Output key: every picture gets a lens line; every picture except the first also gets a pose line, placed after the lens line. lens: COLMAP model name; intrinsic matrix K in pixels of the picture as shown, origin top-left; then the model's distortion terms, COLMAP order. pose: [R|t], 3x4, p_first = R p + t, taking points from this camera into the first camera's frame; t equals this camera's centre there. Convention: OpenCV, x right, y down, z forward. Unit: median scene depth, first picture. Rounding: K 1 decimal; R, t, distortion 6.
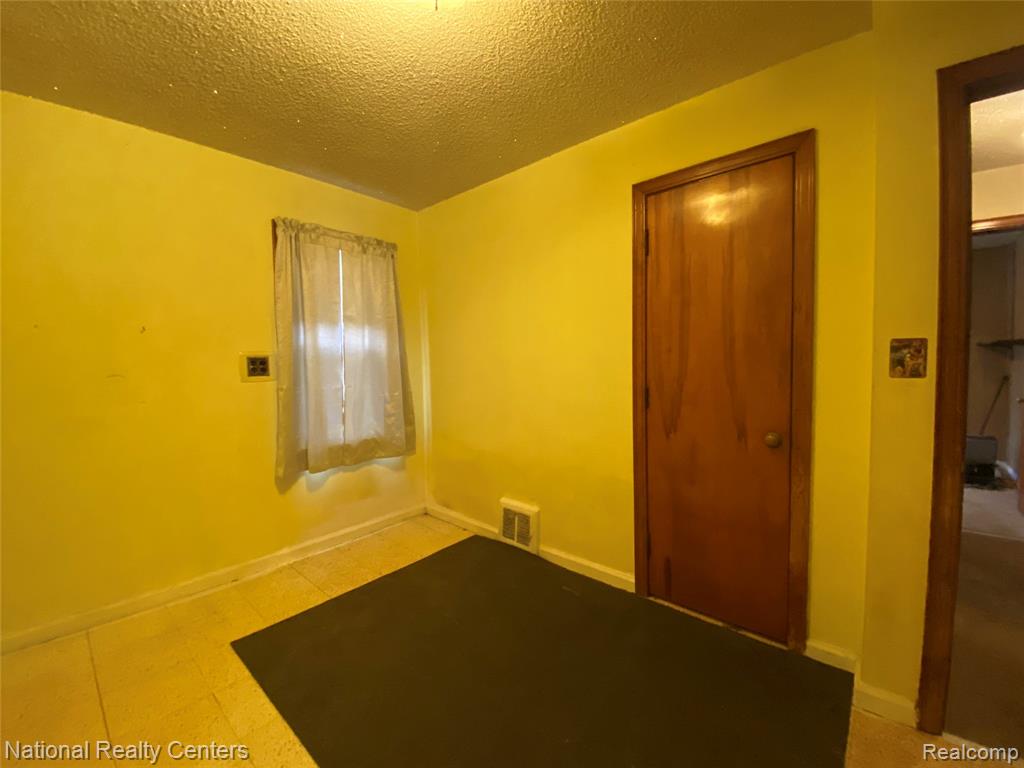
lens RADIAL K [[416.7, 0, 512.0], [0, 416.7, 384.0], [0, 0, 1]] dist [0.000448, 0.000003]
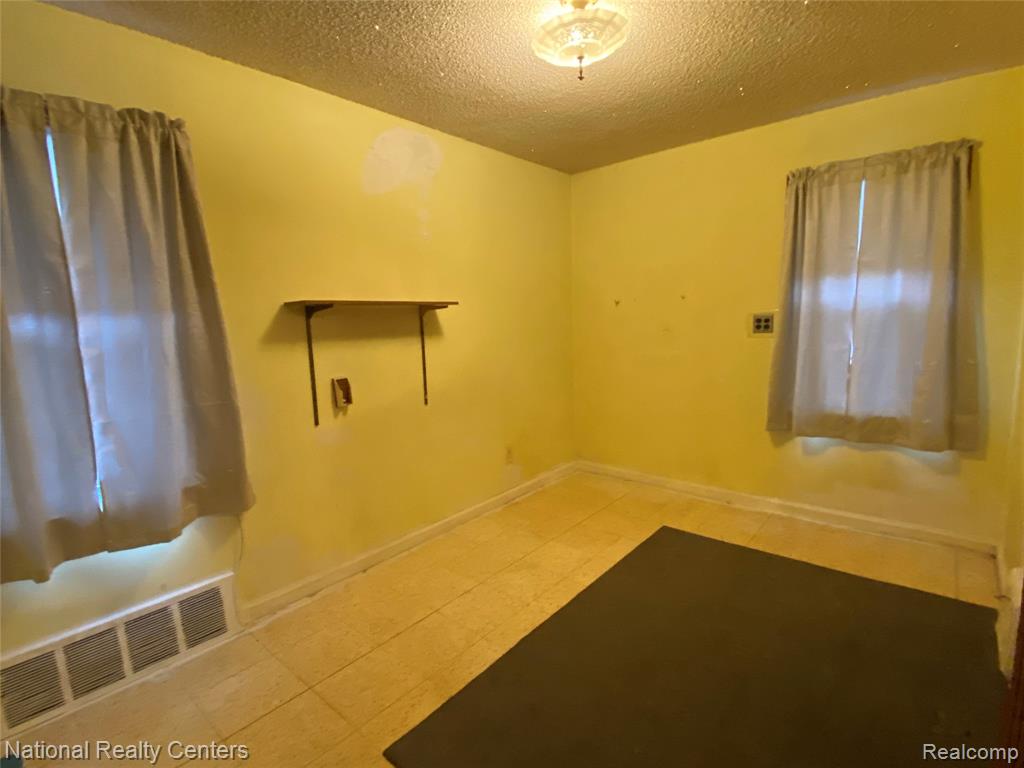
lens RADIAL K [[528.4, 0, 512.0], [0, 528.4, 384.0], [0, 0, 1]] dist [0.000117, -0.000167]
pose [[-0.000499, 0.151913, -0.988394, 0.672105], [-0.011089, 0.988332, 0.151909, -0.077911], [0.999938, 0.011036, 0.001191, 0.312808]]
